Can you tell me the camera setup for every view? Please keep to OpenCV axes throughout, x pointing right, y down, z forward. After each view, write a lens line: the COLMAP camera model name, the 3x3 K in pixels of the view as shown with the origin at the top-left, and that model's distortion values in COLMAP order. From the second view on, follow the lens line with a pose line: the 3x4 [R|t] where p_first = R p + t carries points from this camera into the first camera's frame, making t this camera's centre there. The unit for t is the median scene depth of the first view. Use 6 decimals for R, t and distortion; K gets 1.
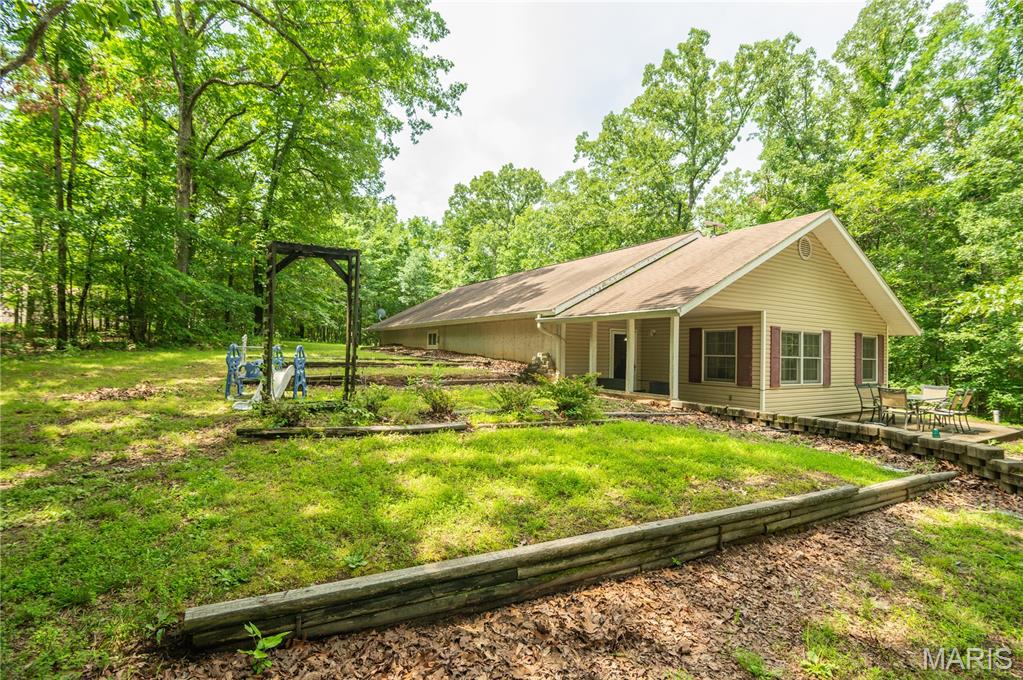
lens RADIAL K [[499.0, 0, 512.5], [0, 499.0, 334.3], [0, 0, 1]] dist [-0.020484, -0.000784]
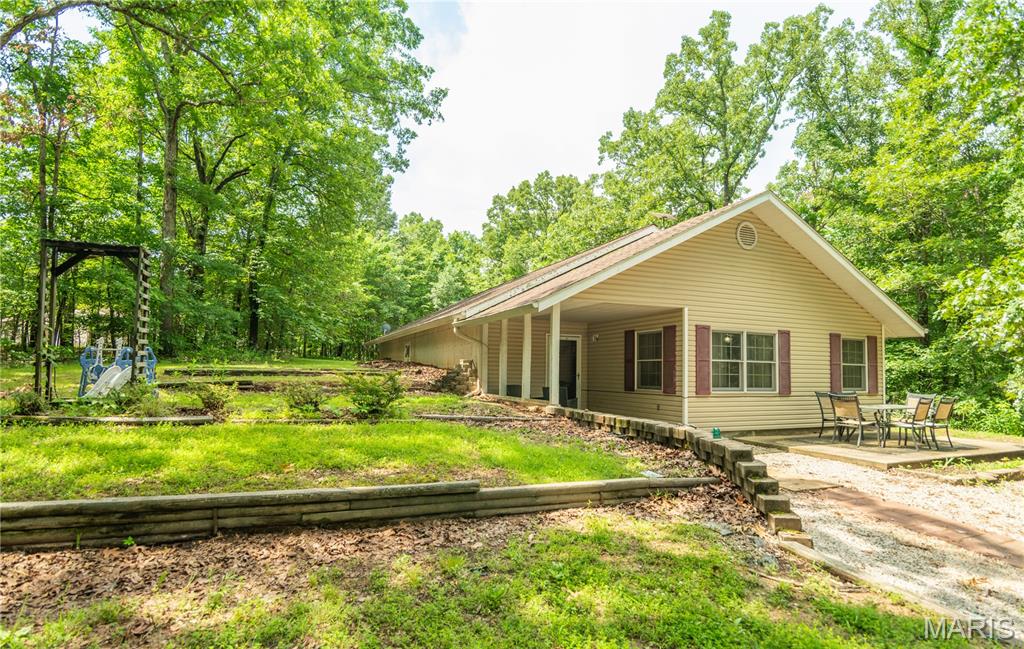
lens RADIAL K [[526.9, 0, 513.1], [0, 526.9, 334.6], [0, 0, 1]] dist [-0.015524, -0.000781]
pose [[0.990645, -0.015831, -0.135544, 0.130715], [0.010839, 0.999238, -0.037488, 0.012893], [0.136034, 0.035668, 0.990062, 0.013140]]
